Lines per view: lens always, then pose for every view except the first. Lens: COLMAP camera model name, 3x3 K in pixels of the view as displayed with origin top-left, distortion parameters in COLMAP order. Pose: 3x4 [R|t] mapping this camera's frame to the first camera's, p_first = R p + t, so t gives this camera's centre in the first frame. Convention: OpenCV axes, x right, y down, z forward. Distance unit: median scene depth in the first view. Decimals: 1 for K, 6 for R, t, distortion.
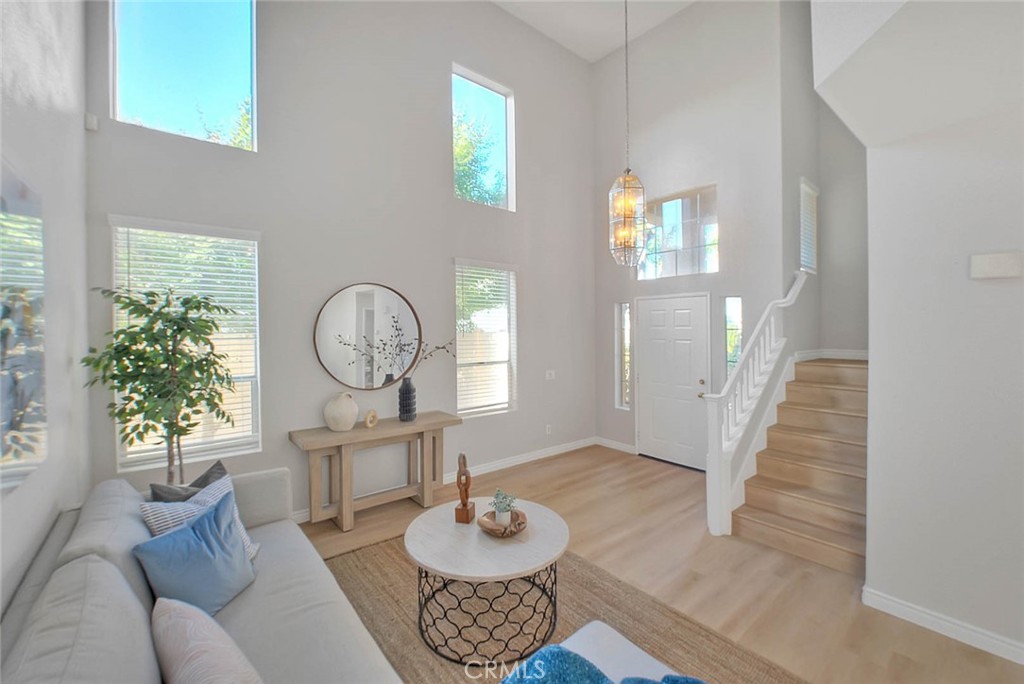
lens RADIAL K [[425.7, 0, 508.5], [0, 425.7, 335.9], [0, 0, 1]] dist [-0.001084, -0.003291]
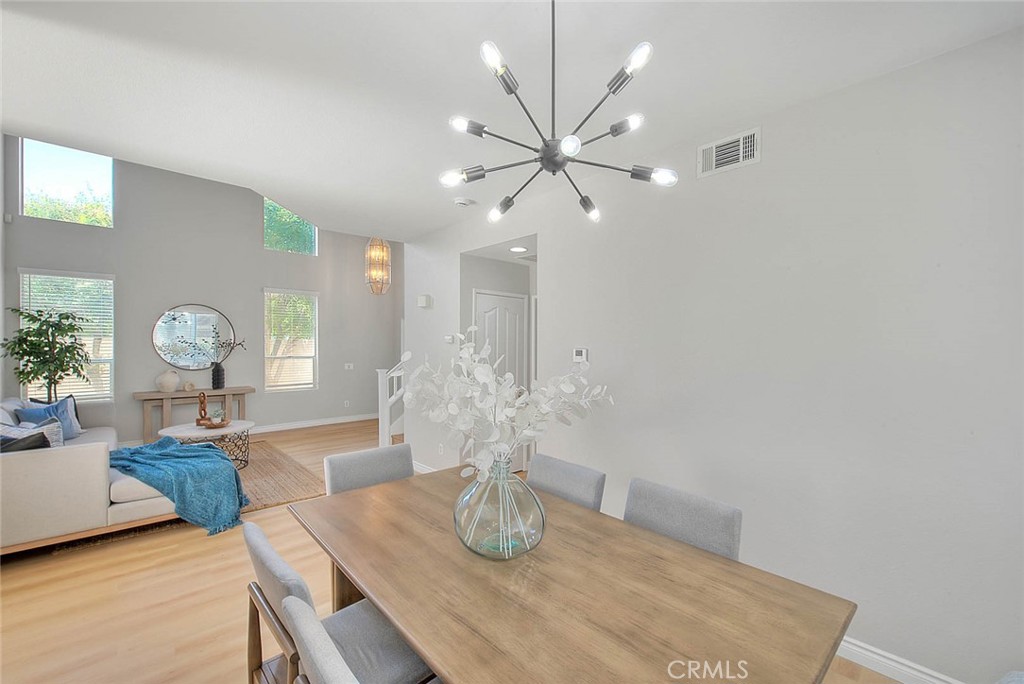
lens RADIAL K [[425.7, 0, 505.2], [0, 425.7, 350.5], [0, 0, 1]] dist [-0.001084, -0.003291]
pose [[0.998776, 0.001376, 0.049434, 1.105320], [-0.001265, 0.999997, -0.002282, 0.077148], [-0.049437, 0.002217, 0.998775, -0.957688]]
